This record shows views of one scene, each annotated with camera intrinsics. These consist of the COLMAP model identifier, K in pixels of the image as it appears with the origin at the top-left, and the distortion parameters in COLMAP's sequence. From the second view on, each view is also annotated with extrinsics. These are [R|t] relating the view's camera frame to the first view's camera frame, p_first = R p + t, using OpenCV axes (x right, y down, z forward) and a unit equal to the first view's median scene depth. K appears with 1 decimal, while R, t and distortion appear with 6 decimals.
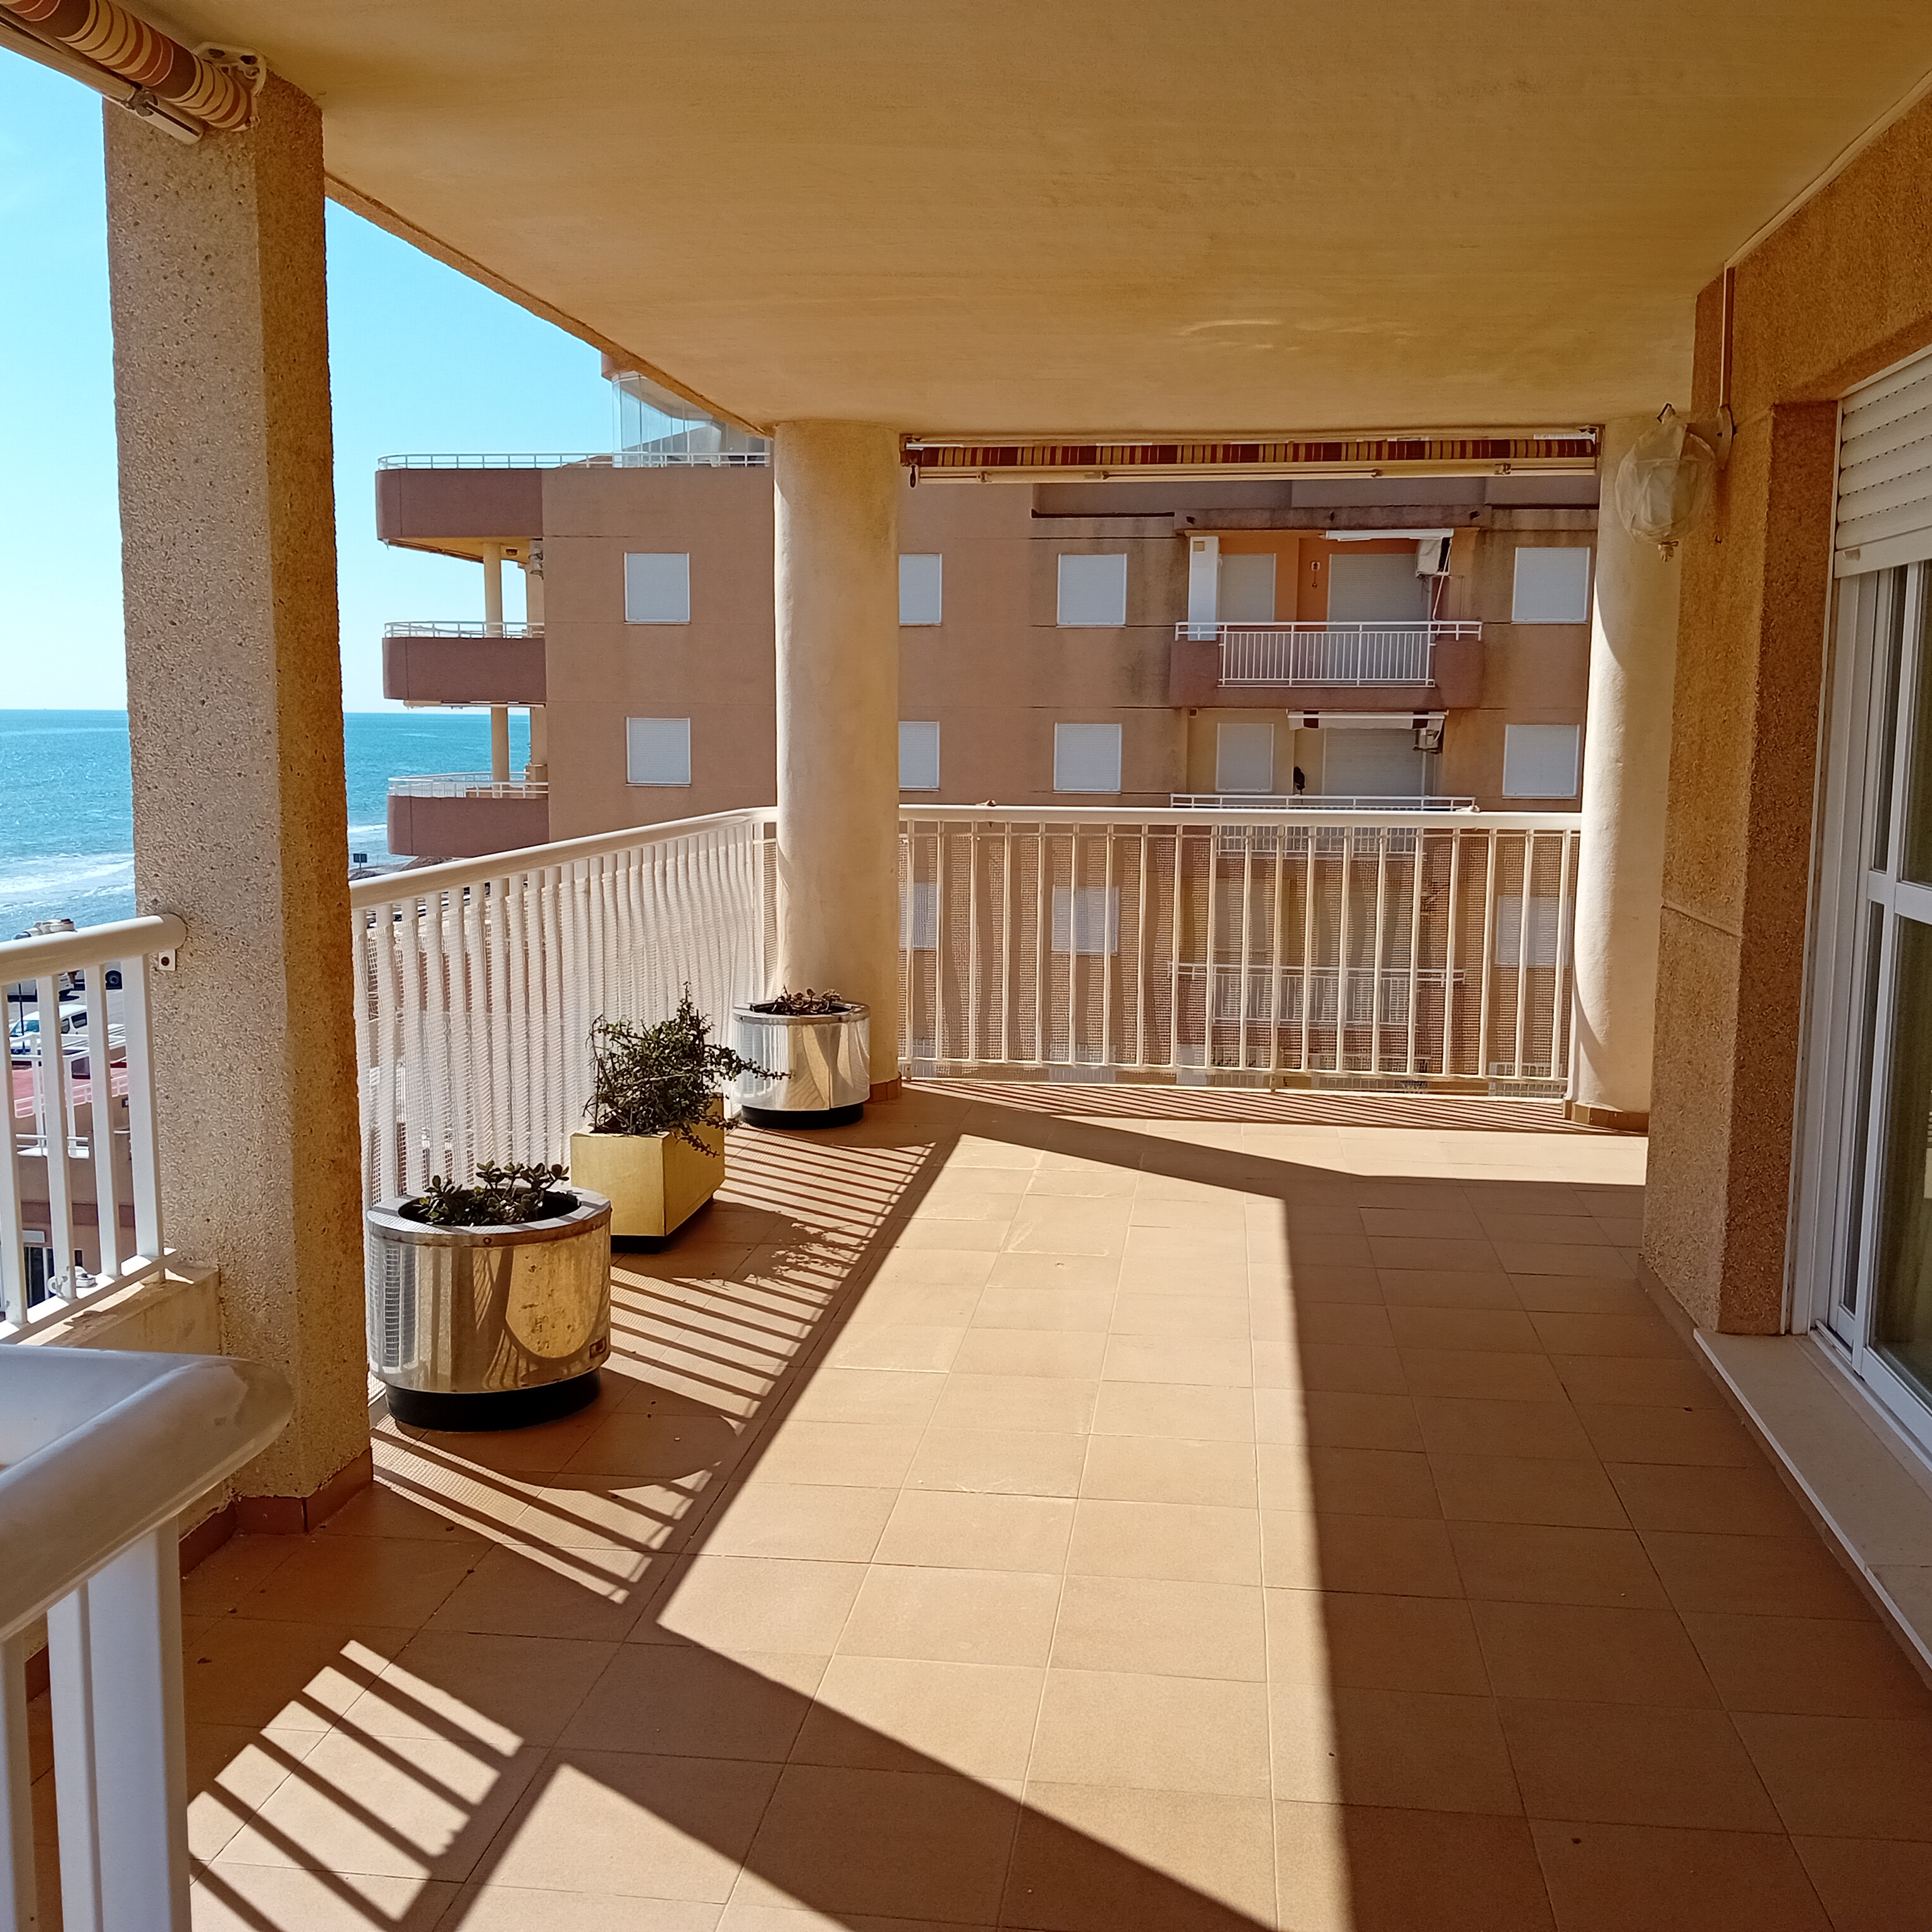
lens RADIAL K [[1995.2, 0, 966.0], [0, 1995.2, 966.0], [0, 0, 1]] dist [0.082774, -0.148749]
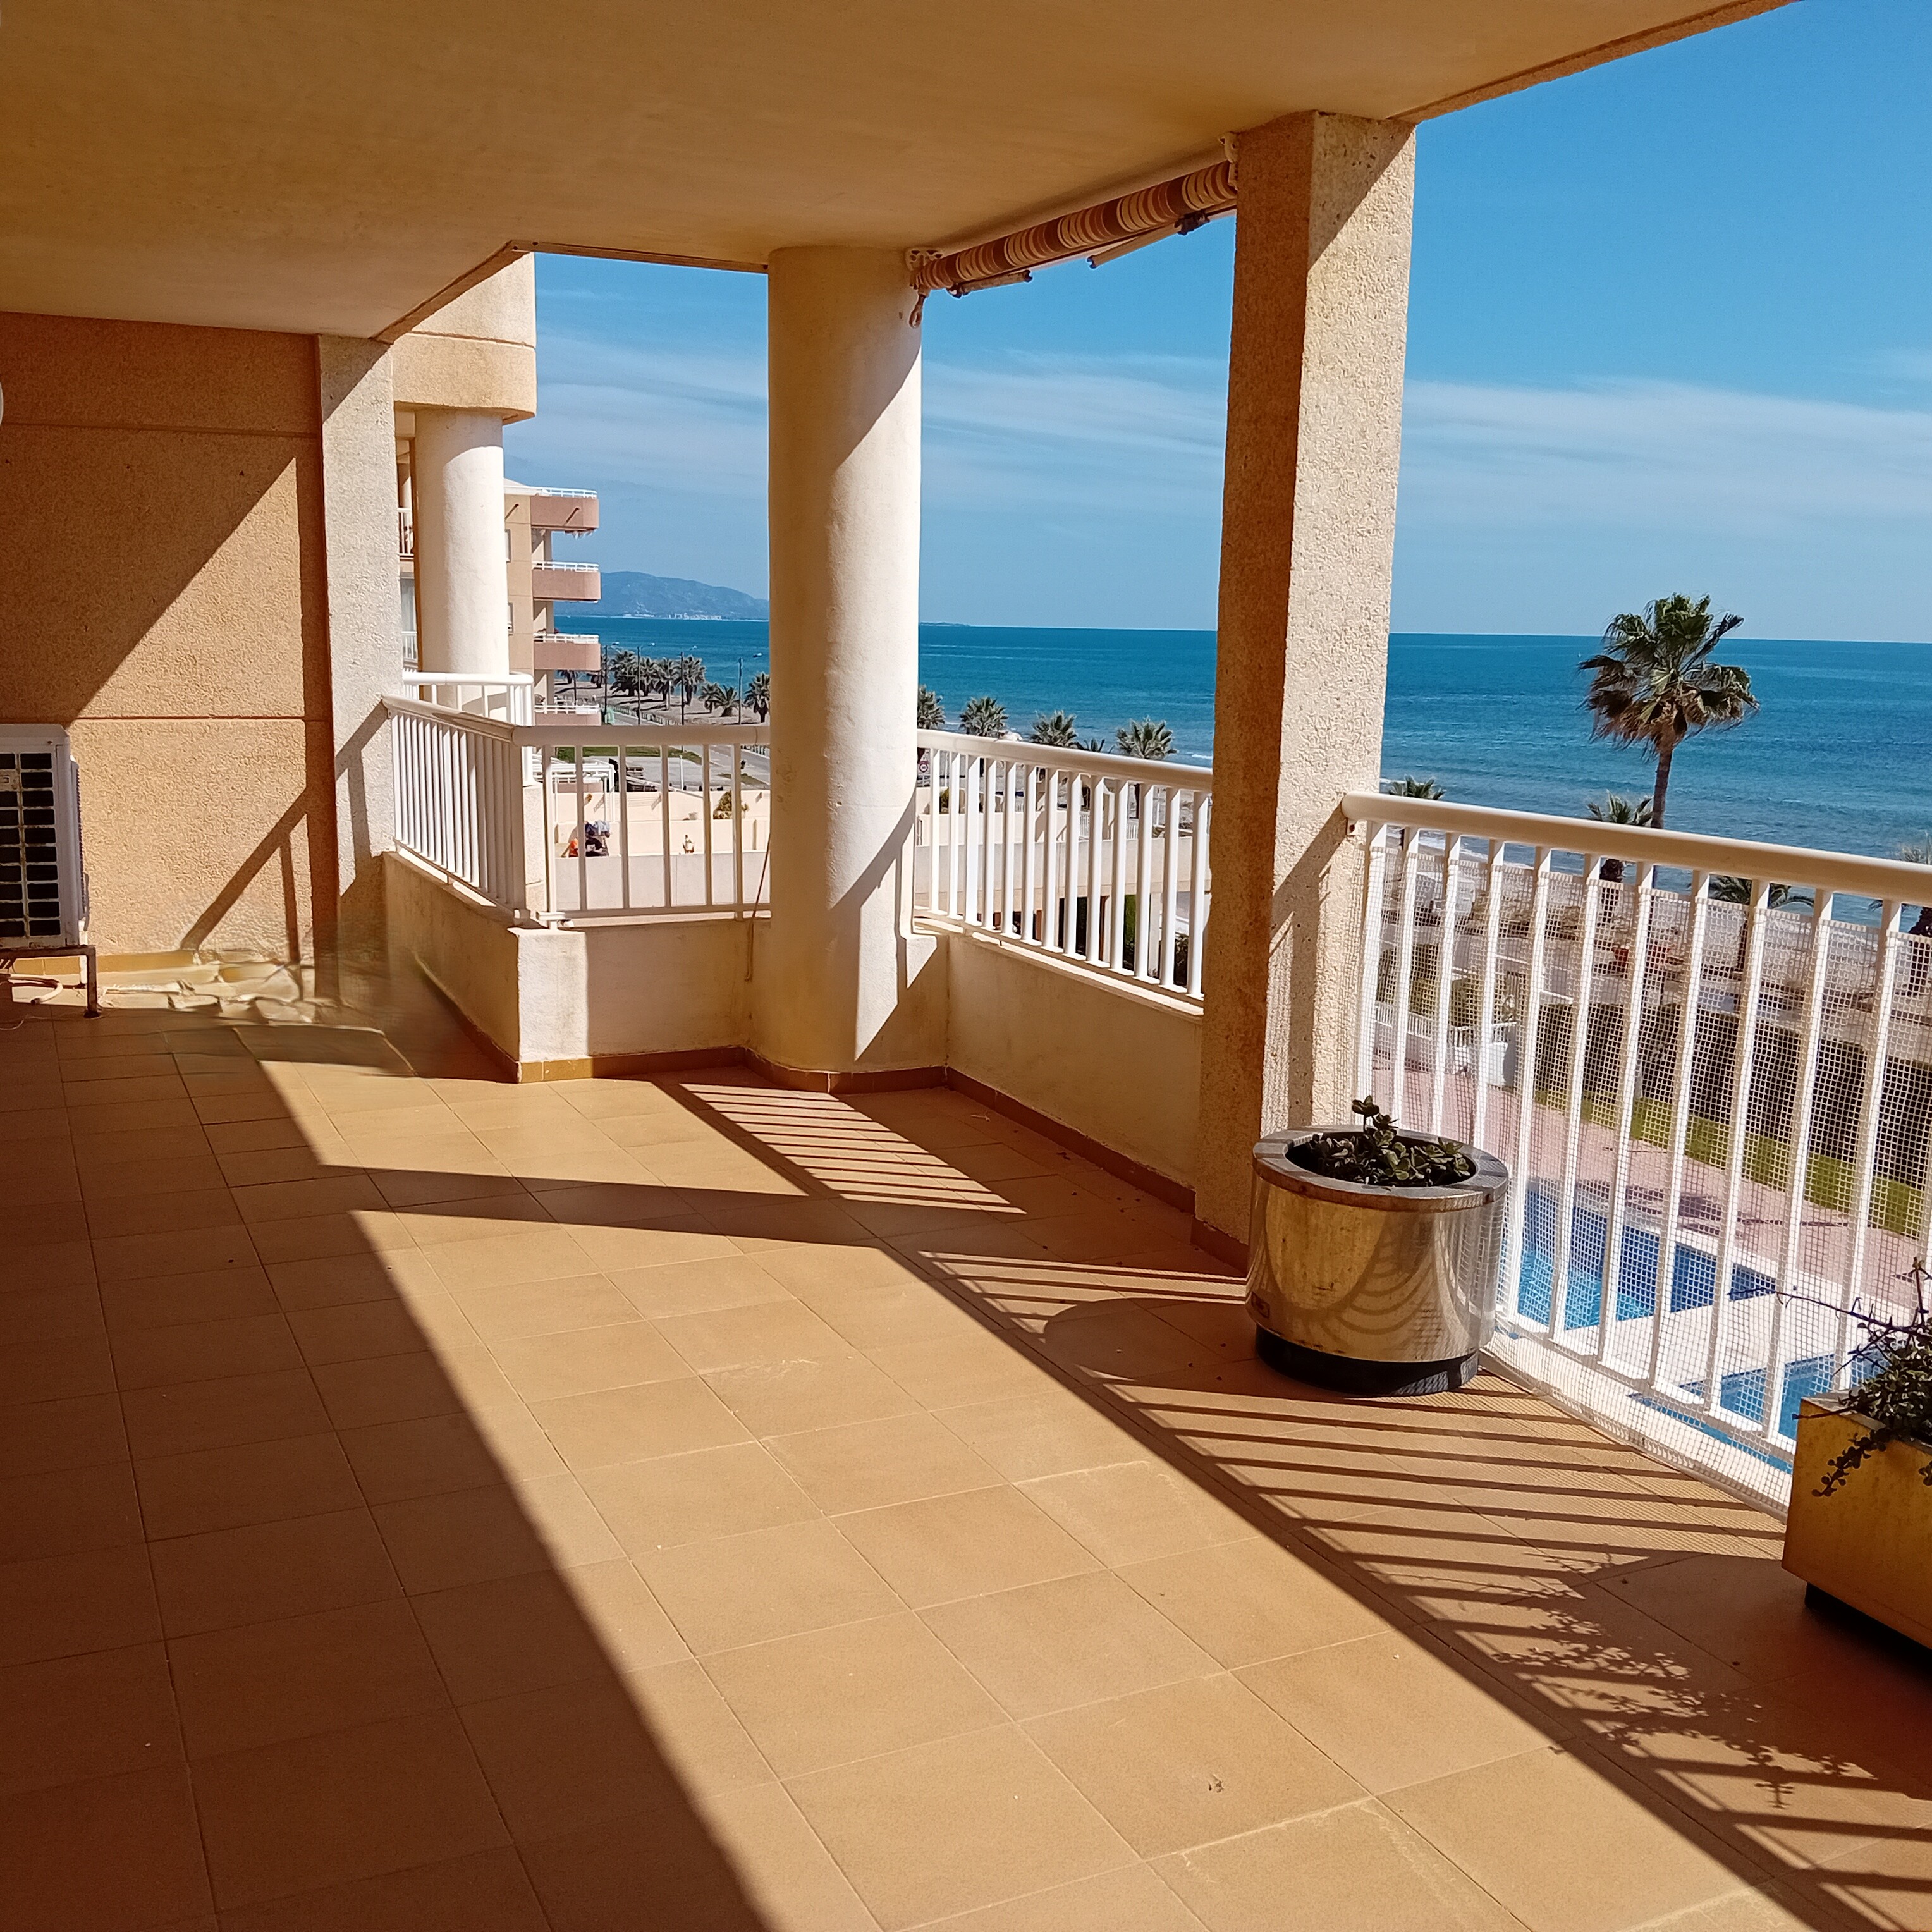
lens RADIAL K [[2054.8, 0, 1000.9], [0, 2054.8, 983.4], [0, 0, 1]] dist [0.089864, -0.122804]
pose [[-0.832687, 0.078994, -0.548081, 0.433007], [-0.089166, 0.957729, 0.273503, -0.207200], [0.546518, 0.276613, -0.790445, 1.634947]]
